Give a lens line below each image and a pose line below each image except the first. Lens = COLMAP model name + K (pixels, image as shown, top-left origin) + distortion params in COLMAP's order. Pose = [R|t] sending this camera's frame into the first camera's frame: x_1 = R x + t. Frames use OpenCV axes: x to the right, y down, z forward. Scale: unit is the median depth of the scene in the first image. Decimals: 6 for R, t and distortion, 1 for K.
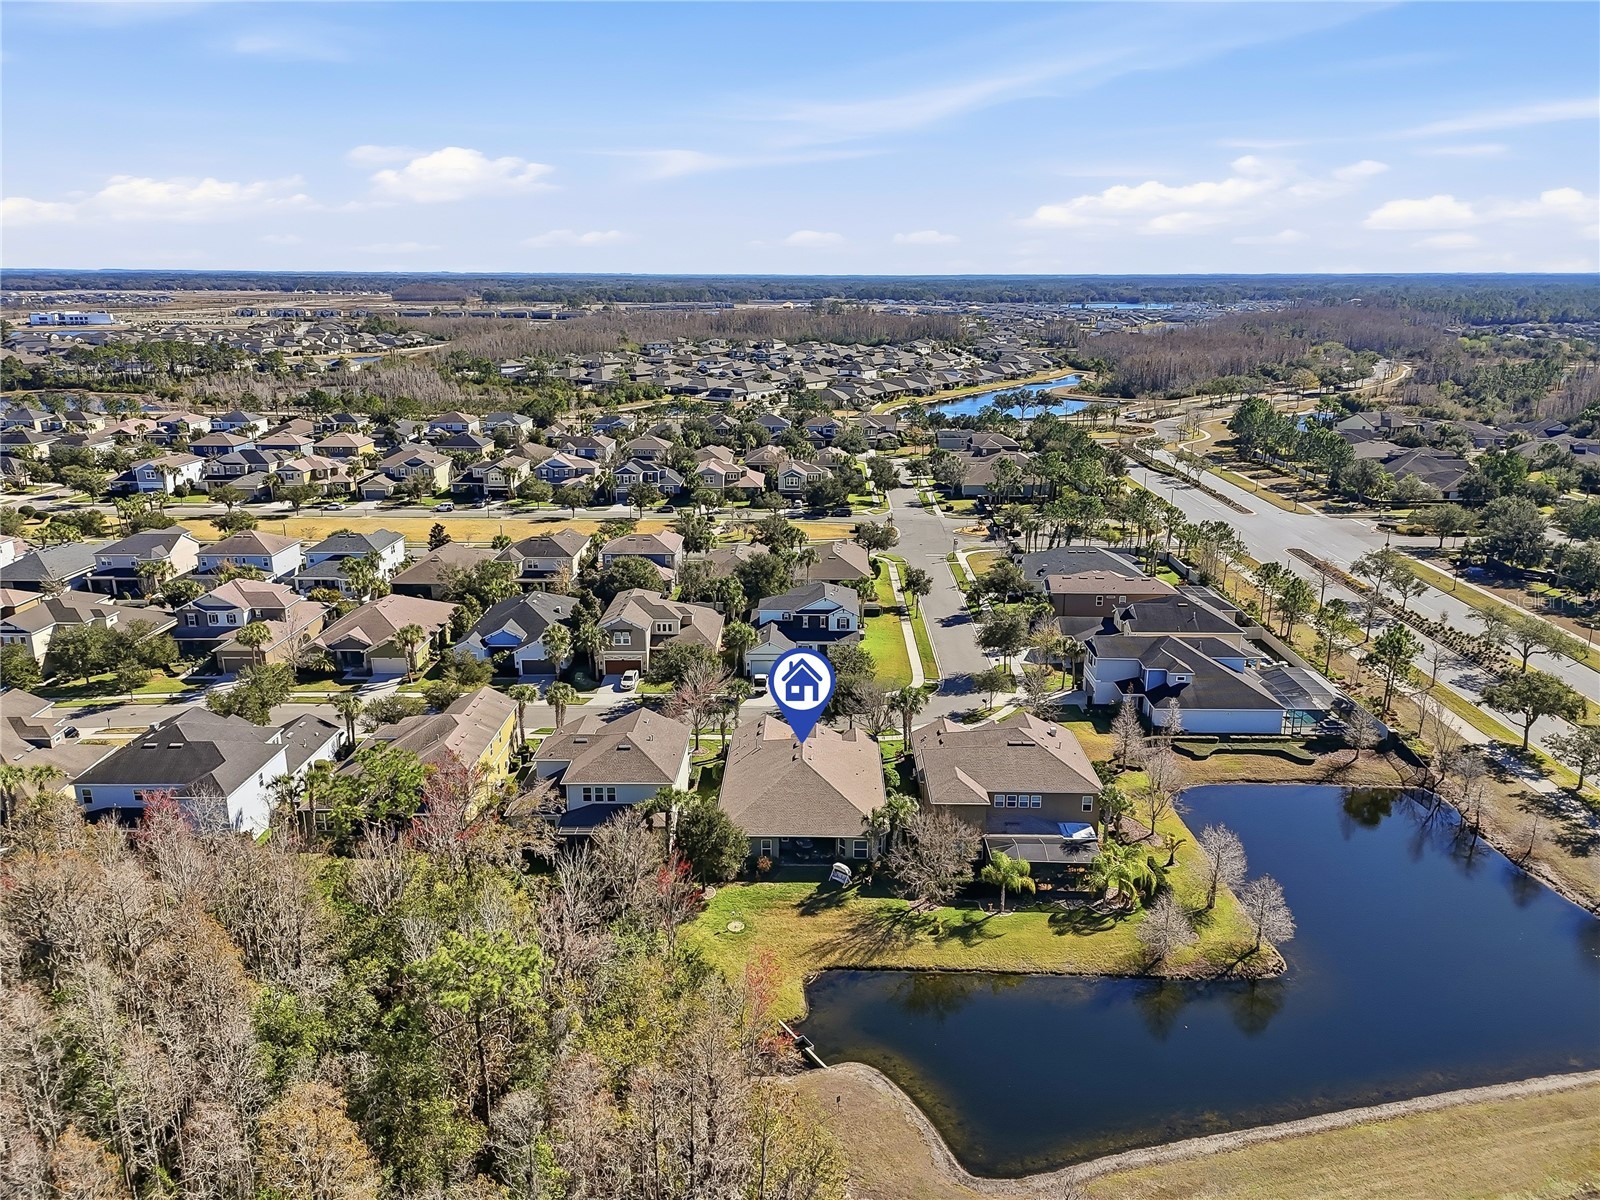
lens RADIAL K [[1173.6, 0, 802.7], [0, 1173.6, 593.7], [0, 0, 1]] dist [0.062215, -0.050880]
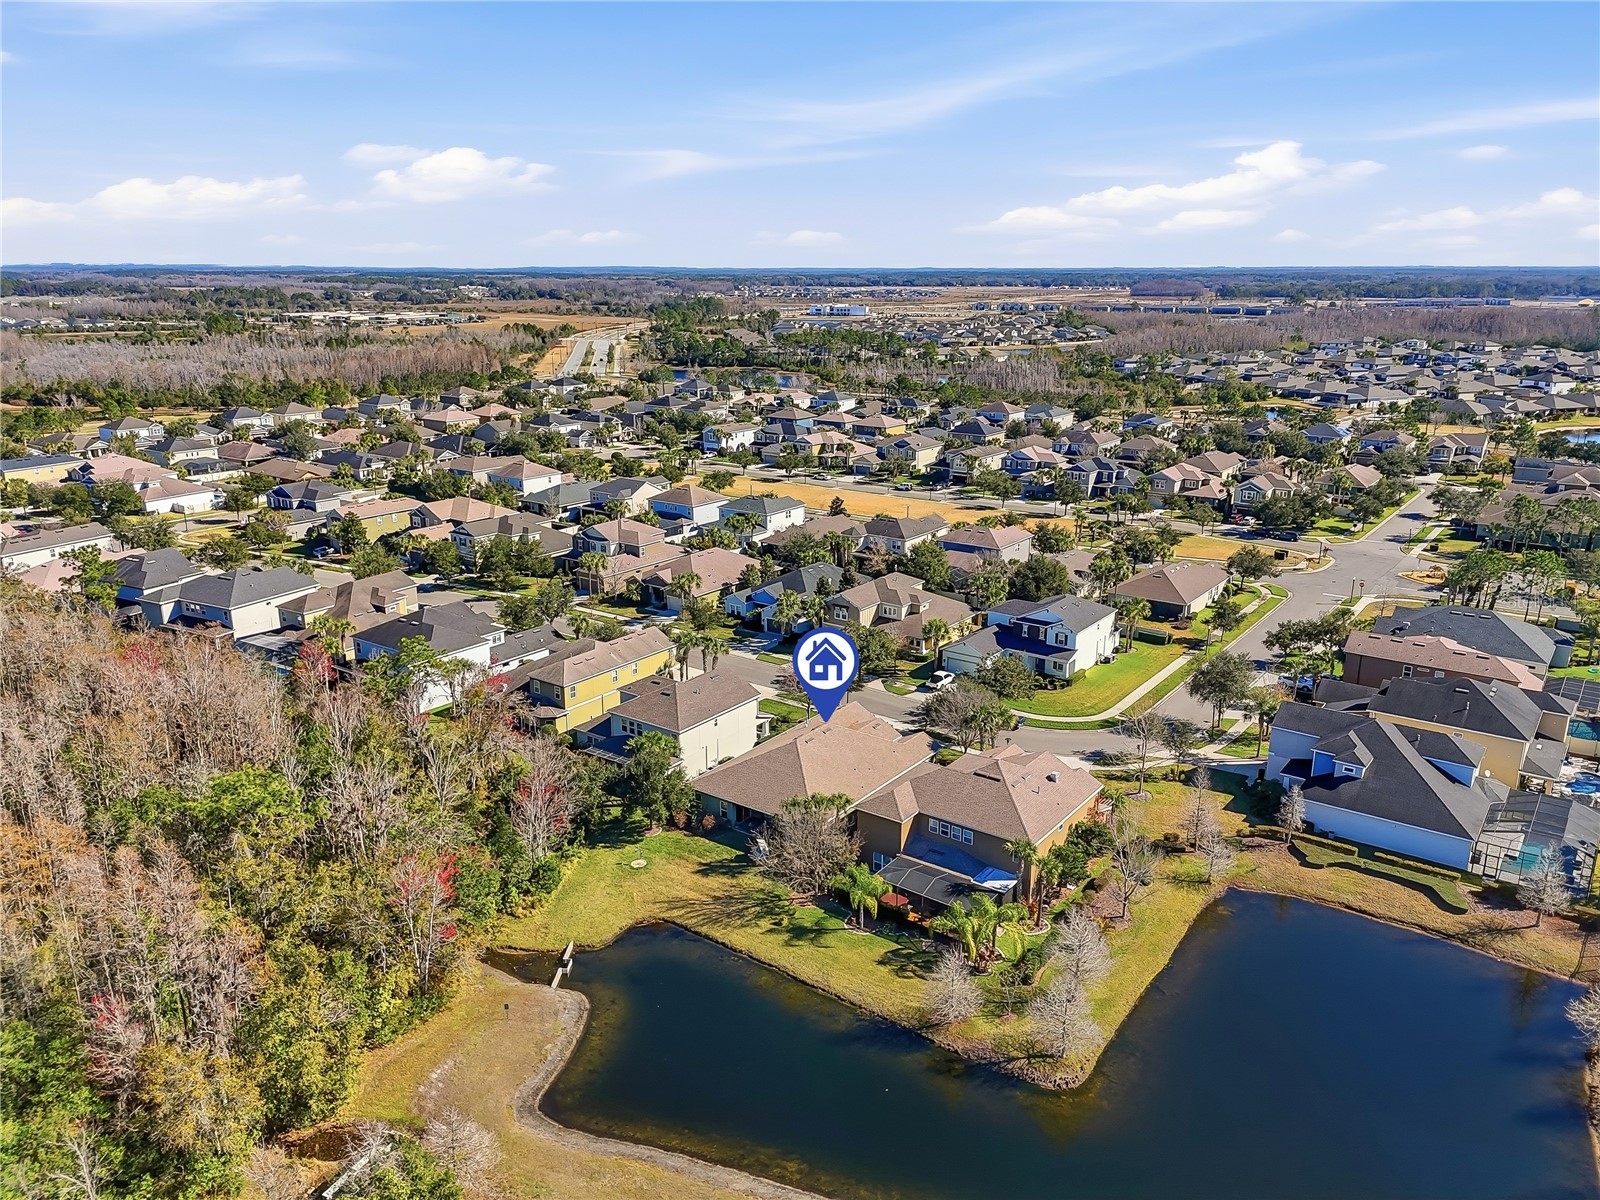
lens RADIAL K [[1173.6, 0, 800.5], [0, 1173.6, 611.1], [0, 0, 1]] dist [0.062215, -0.050880]
pose [[0.814489, 0.162491, -0.556960, 0.401901], [-0.152983, 0.986155, 0.063988, -0.025994], [0.559647, 0.033088, 0.828071, 0.109239]]
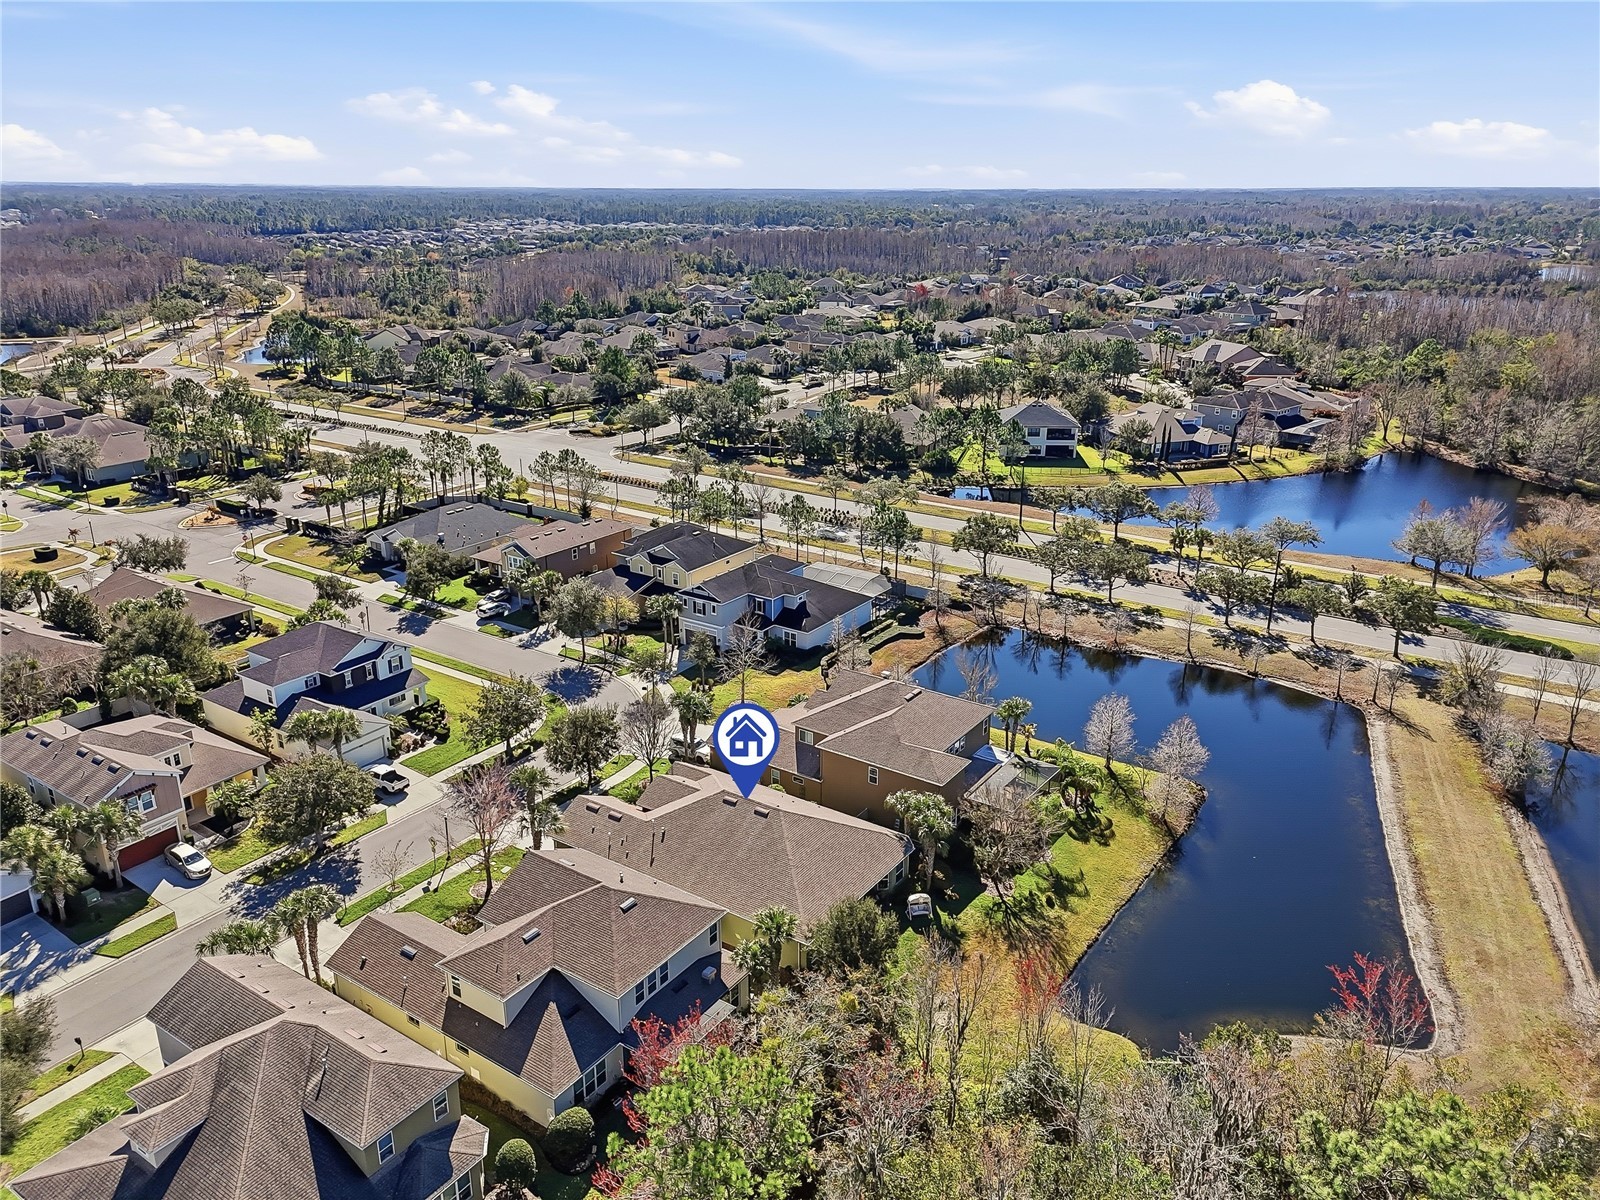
lens RADIAL K [[1173.6, 0, 796.7], [0, 1173.6, 597.0], [0, 0, 1]] dist [0.062215, -0.050880]
pose [[0.546442, -0.274674, 0.791173, -0.421216], [0.217164, 0.958848, 0.182897, -0.100591], [-0.808852, 0.071872, 0.583604, 0.375926]]
